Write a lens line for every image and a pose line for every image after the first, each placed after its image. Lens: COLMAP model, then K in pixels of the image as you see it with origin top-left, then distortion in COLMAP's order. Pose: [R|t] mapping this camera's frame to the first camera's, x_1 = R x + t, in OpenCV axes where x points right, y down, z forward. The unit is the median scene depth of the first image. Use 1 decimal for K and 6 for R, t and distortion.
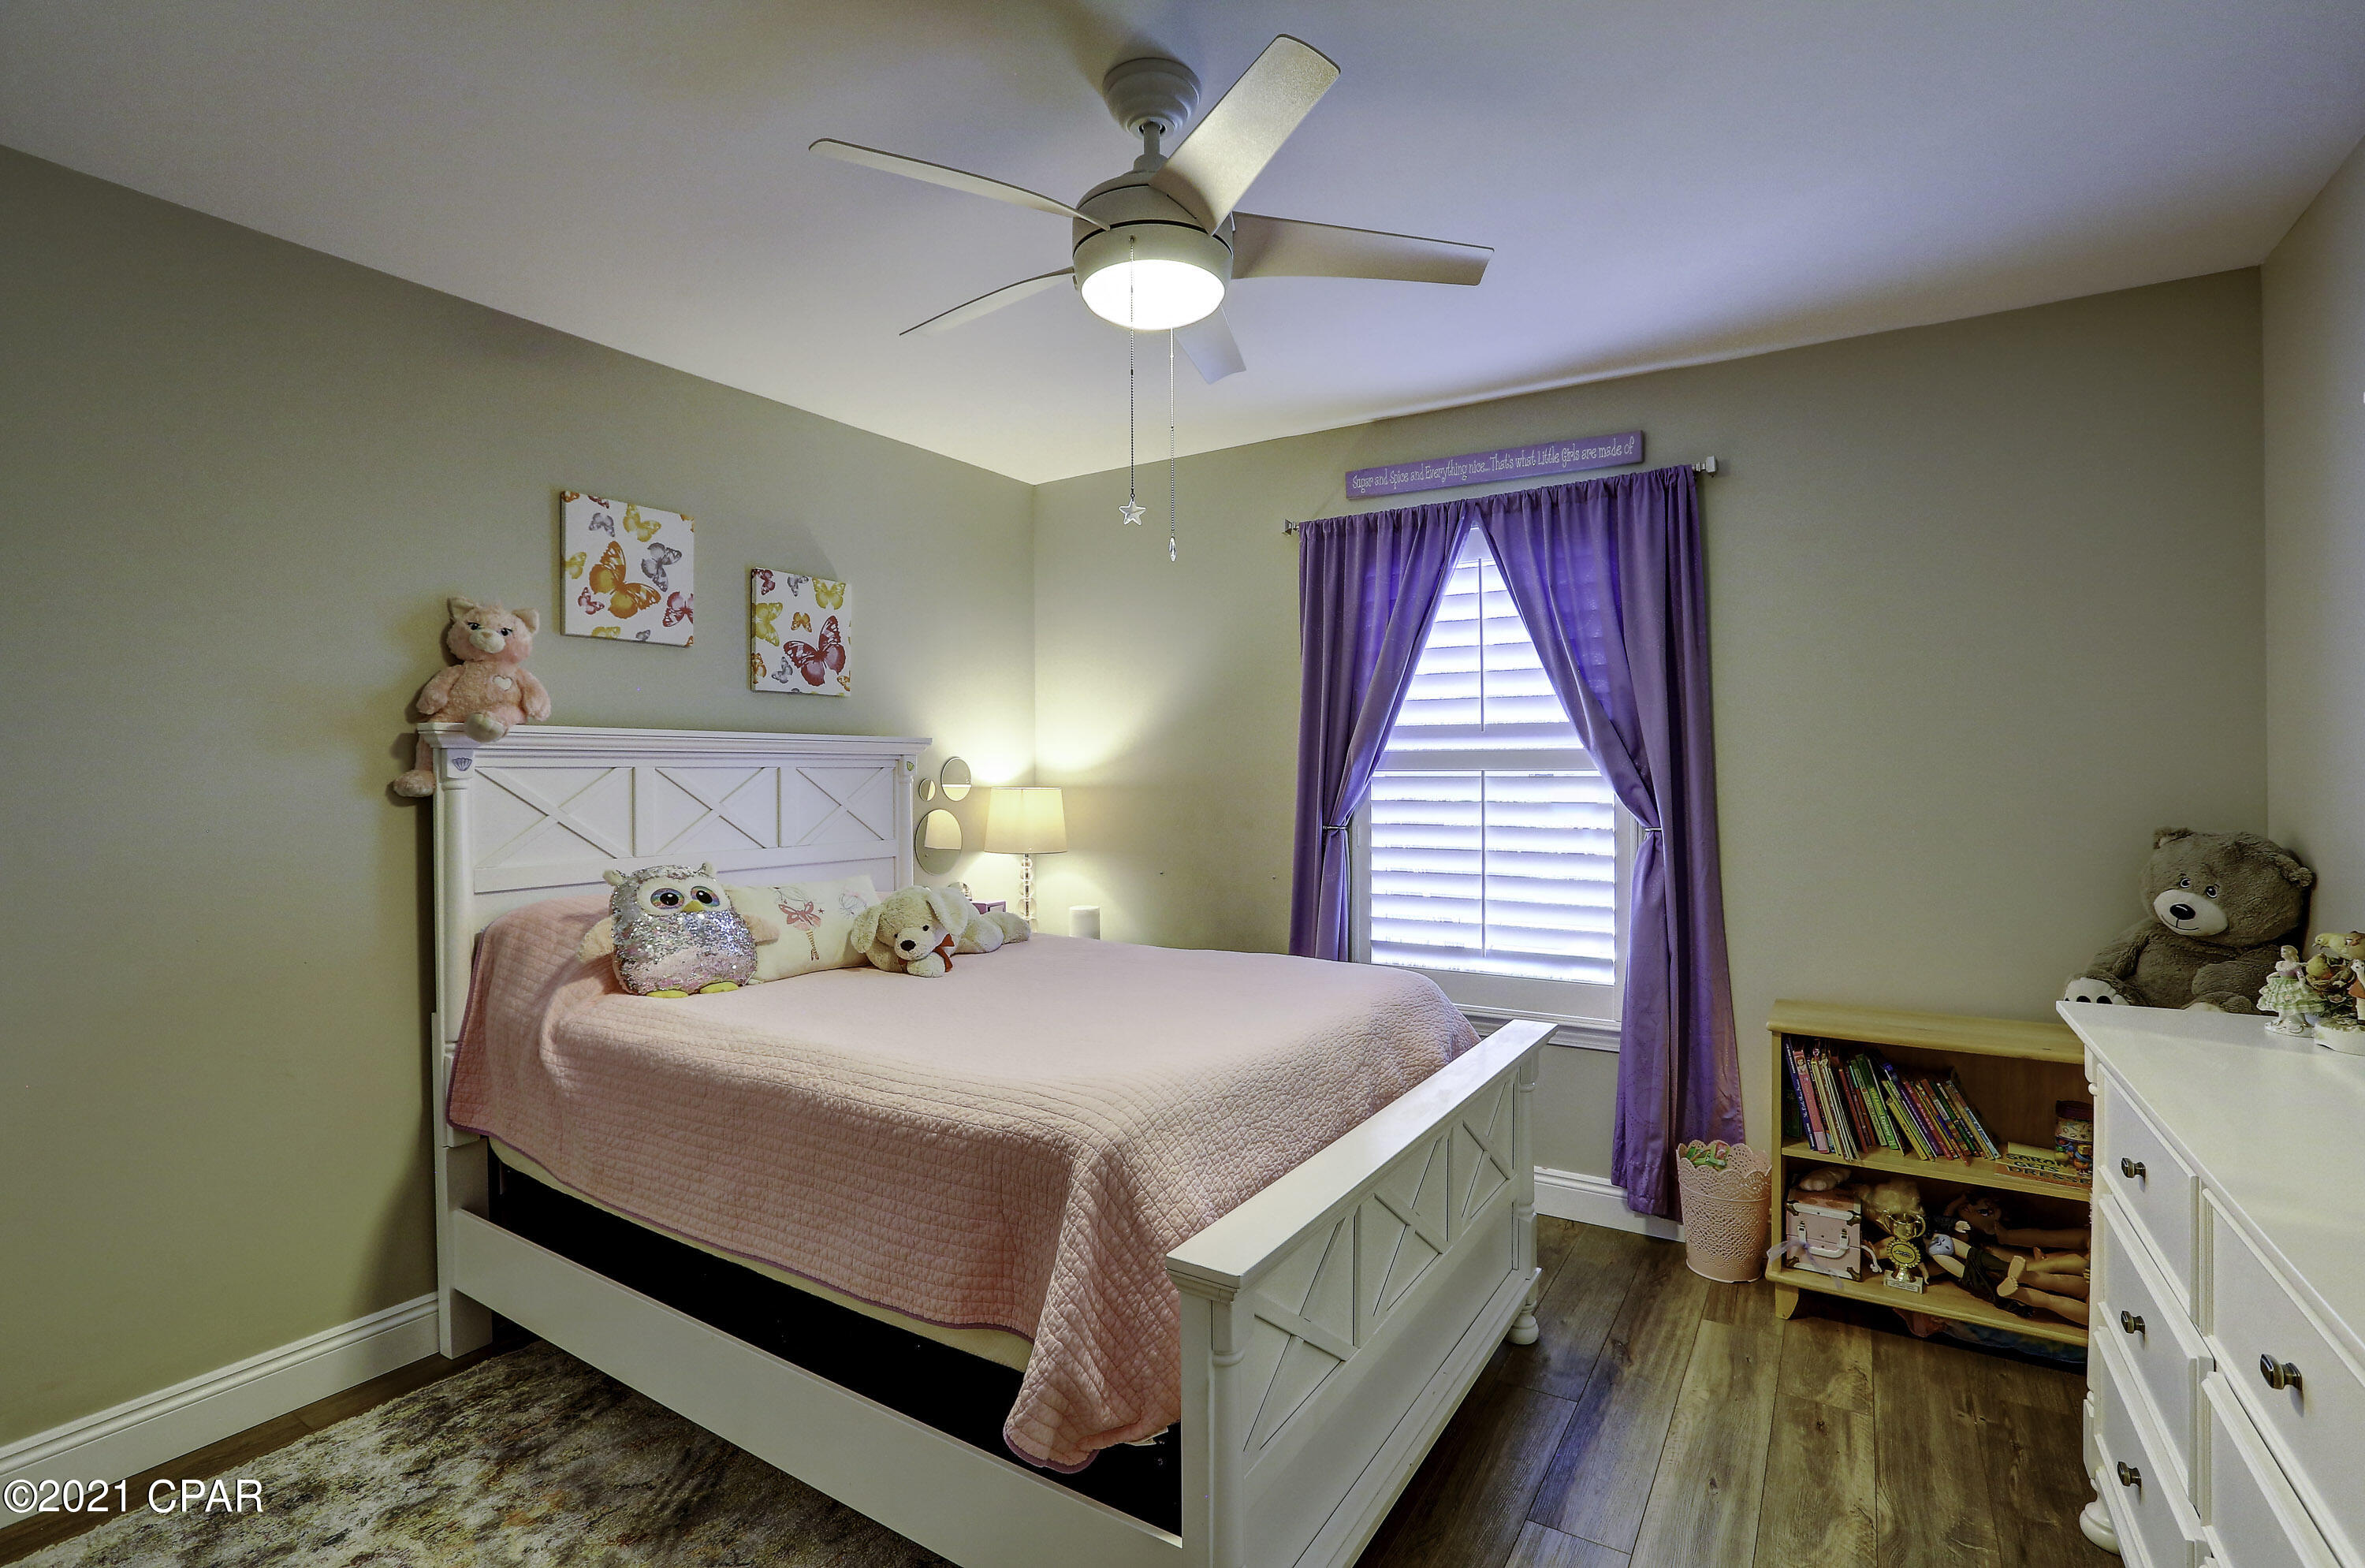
lens RADIAL K [[1083.1, 0, 1160.4], [0, 1083.1, 777.0], [0, 0, 1]] dist [-0.034479, 0.006107]
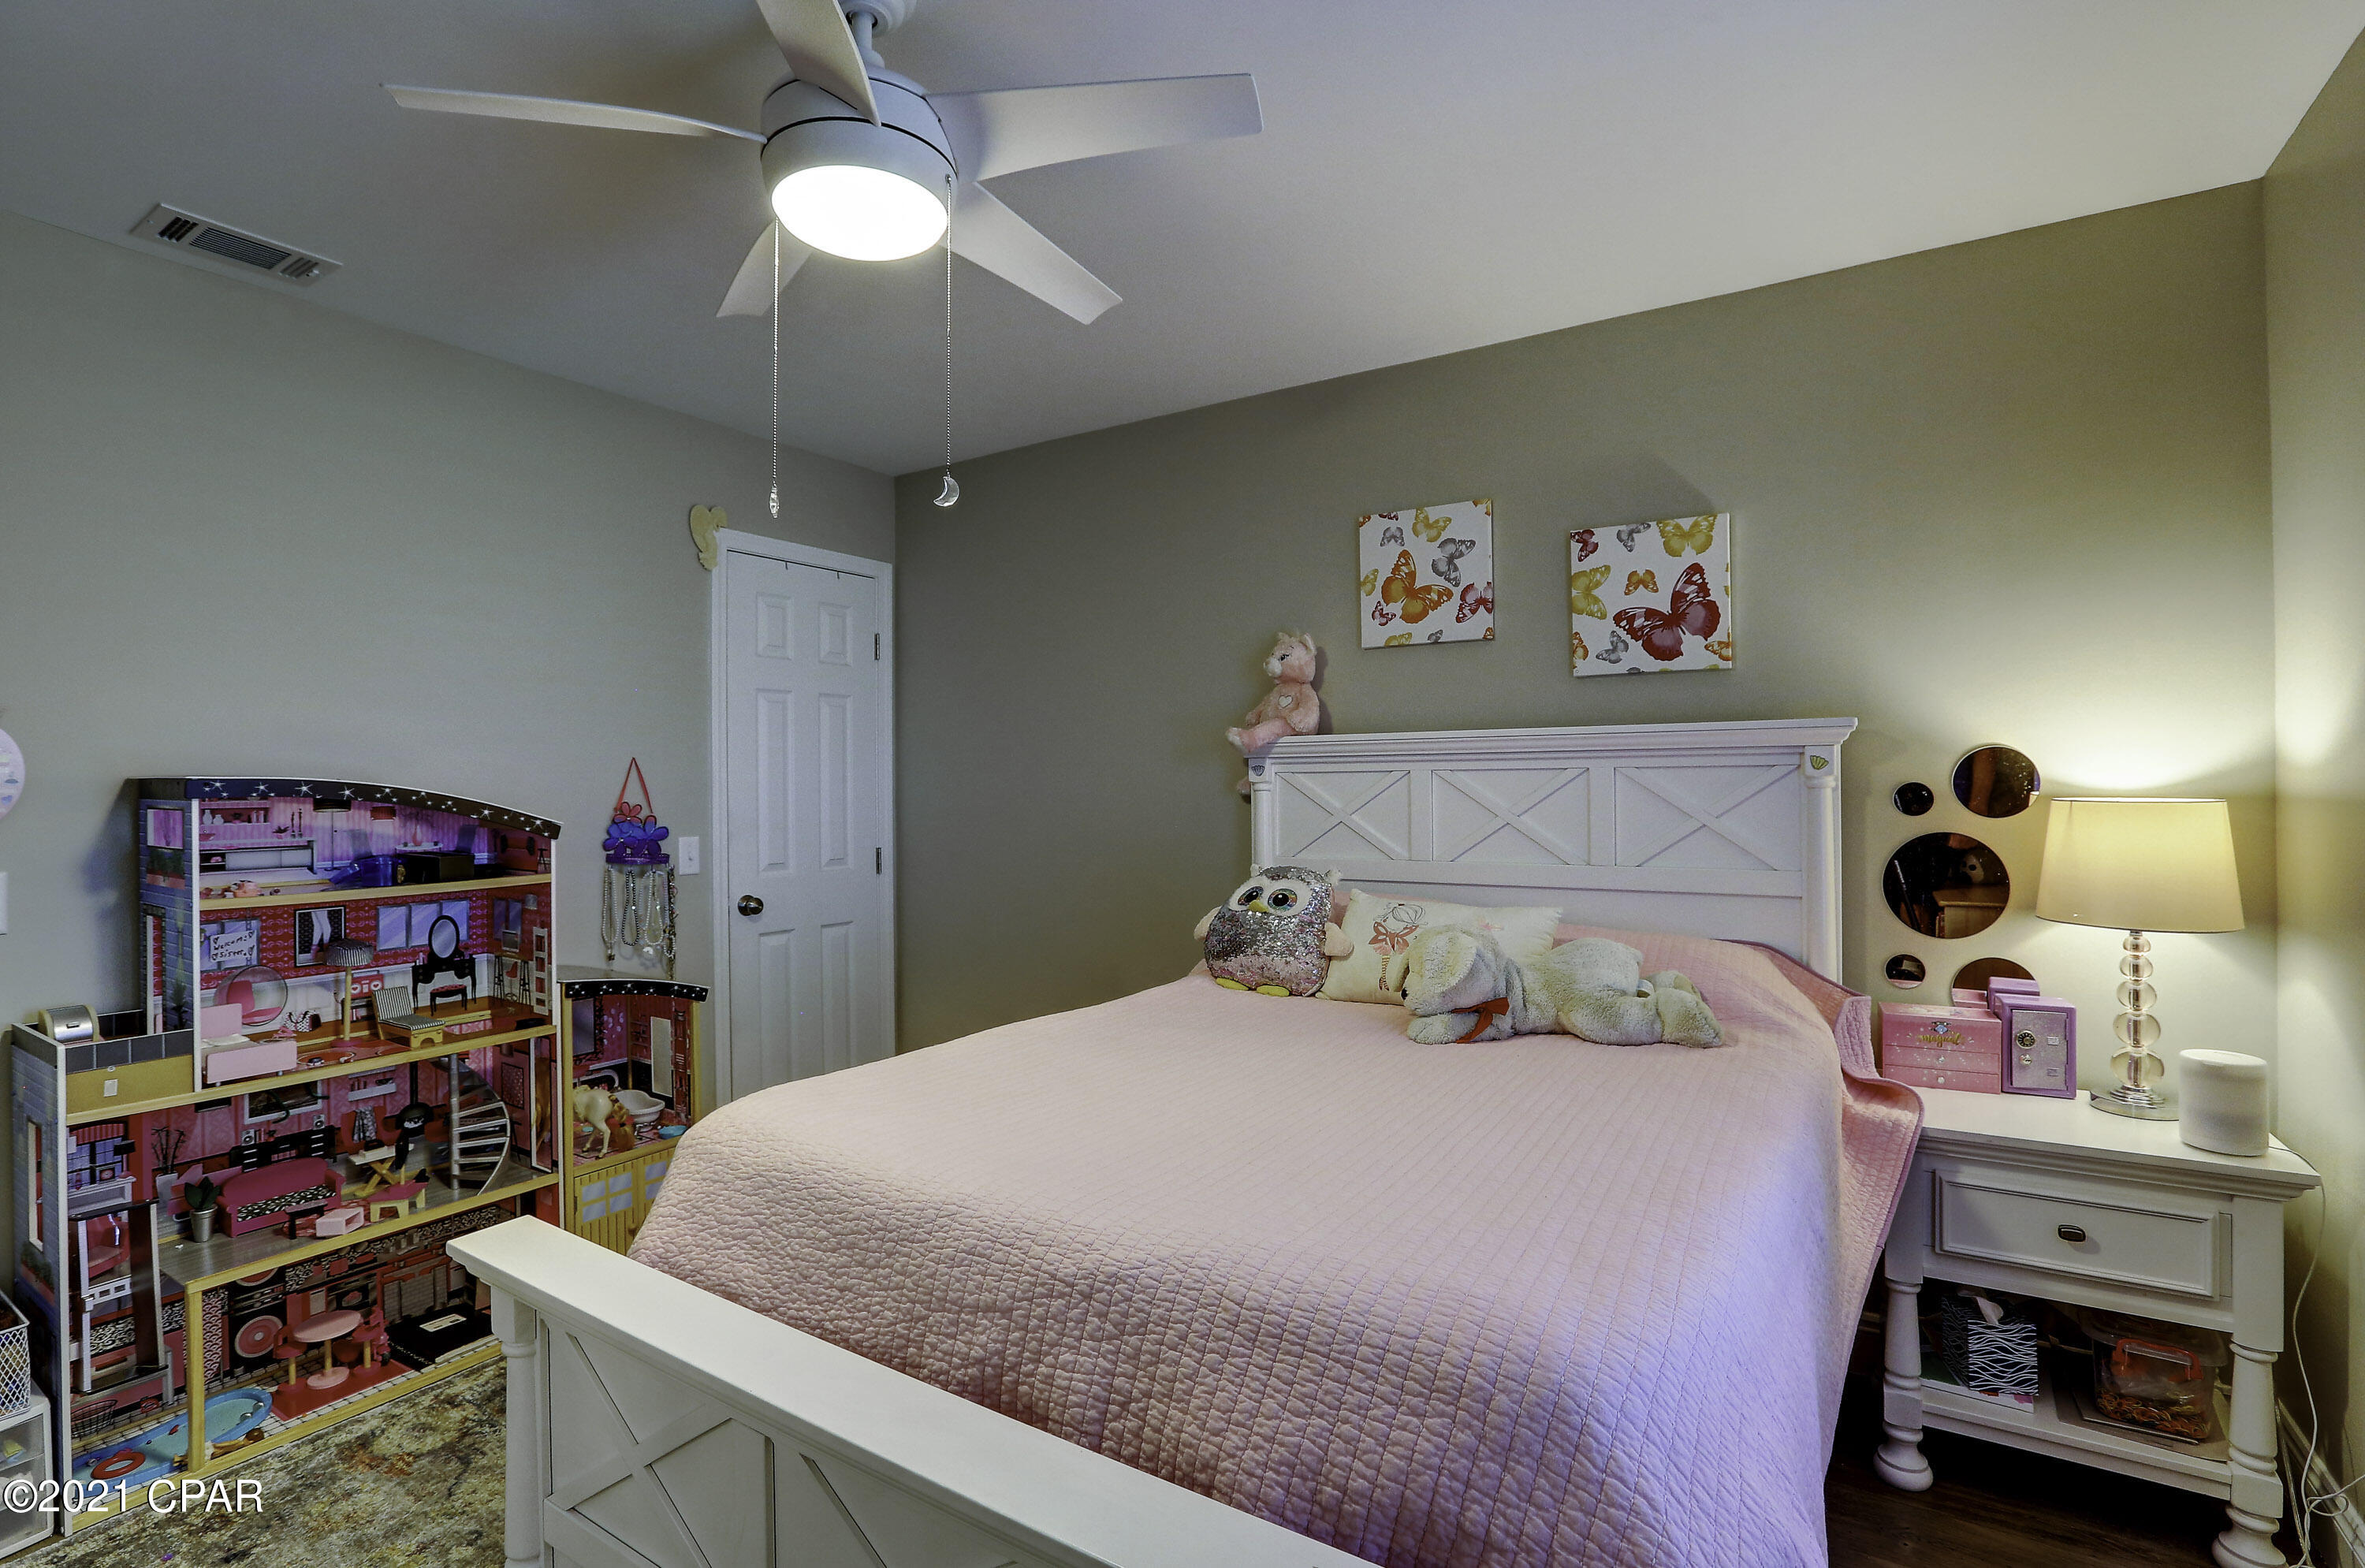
lens RADIAL K [[1083.1, 0, 1164.7], [0, 1083.1, 778.1], [0, 0, 1]] dist [-0.034479, 0.006107]
pose [[0.031734, 0.005865, -0.999479, 0.495398], [0.007888, 0.999950, 0.006118, -0.009585], [0.999465, -0.008078, 0.031686, 0.706840]]
